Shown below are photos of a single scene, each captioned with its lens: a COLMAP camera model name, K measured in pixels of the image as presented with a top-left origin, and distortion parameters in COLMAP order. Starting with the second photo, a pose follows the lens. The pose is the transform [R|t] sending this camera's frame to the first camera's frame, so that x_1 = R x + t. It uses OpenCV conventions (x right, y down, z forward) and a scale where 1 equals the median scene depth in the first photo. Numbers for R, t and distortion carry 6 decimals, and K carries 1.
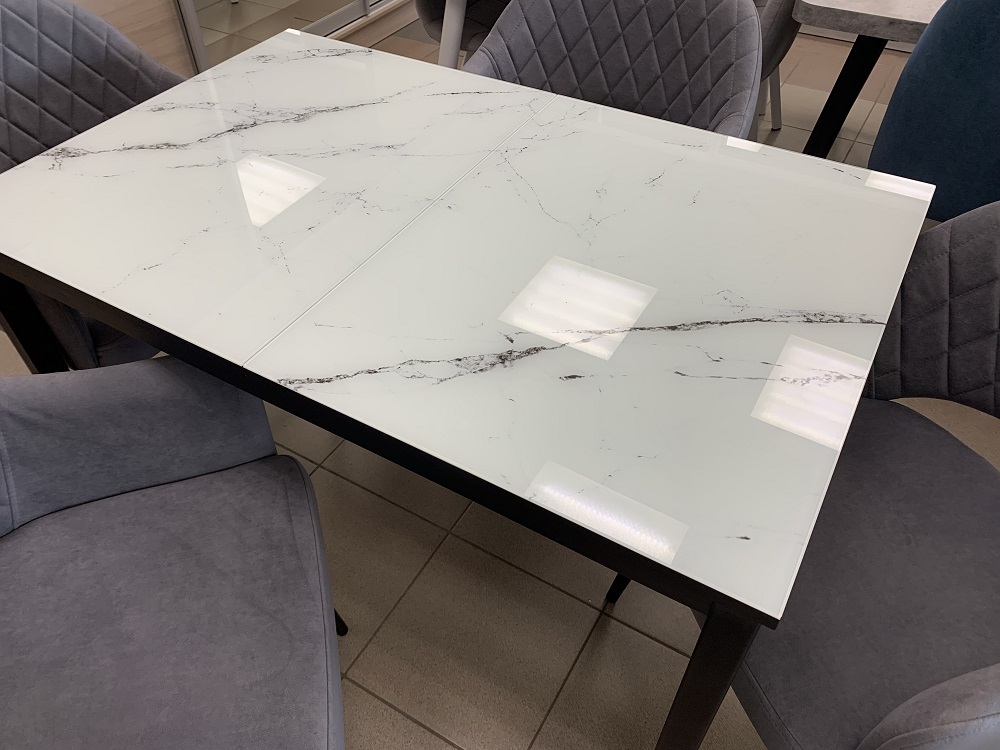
lens RADIAL K [[764.1, 0, 480.3], [0, 764.1, 389.0], [0, 0, 1]] dist [0.023525, -0.026656]
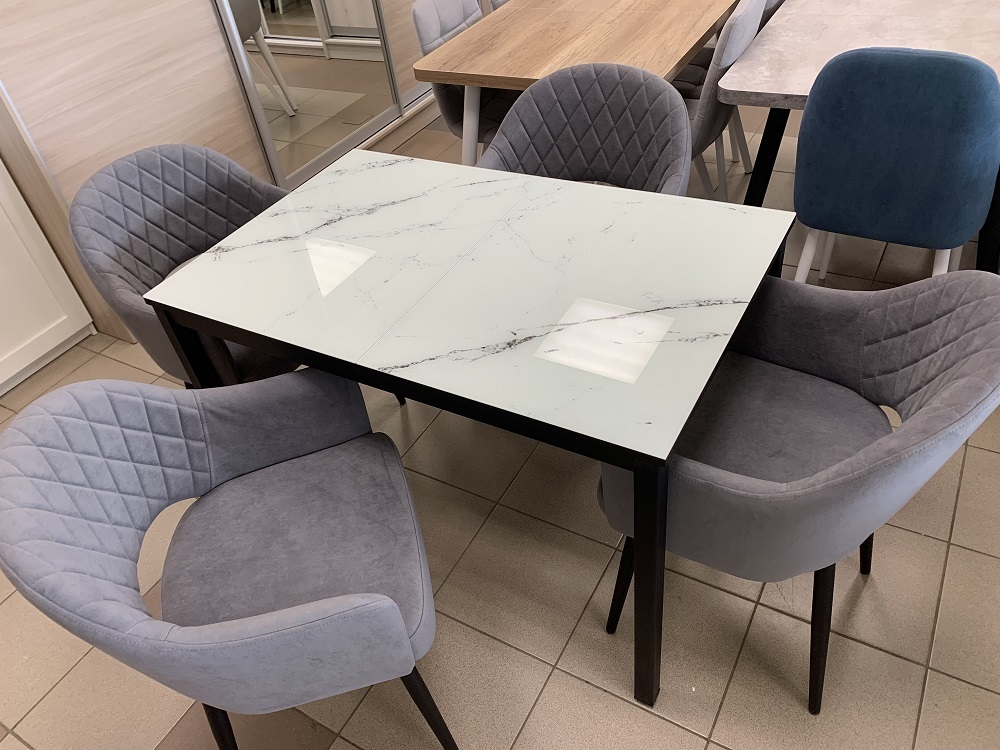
lens RADIAL K [[764.1, 0, 478.6], [0, 764.1, 375.4], [0, 0, 1]] dist [0.023525, -0.026656]
pose [[0.993810, -0.088781, -0.066788, 0.050252], [0.082303, 0.992147, -0.094185, 0.134312], [0.074625, 0.088105, 0.993312, -0.483502]]
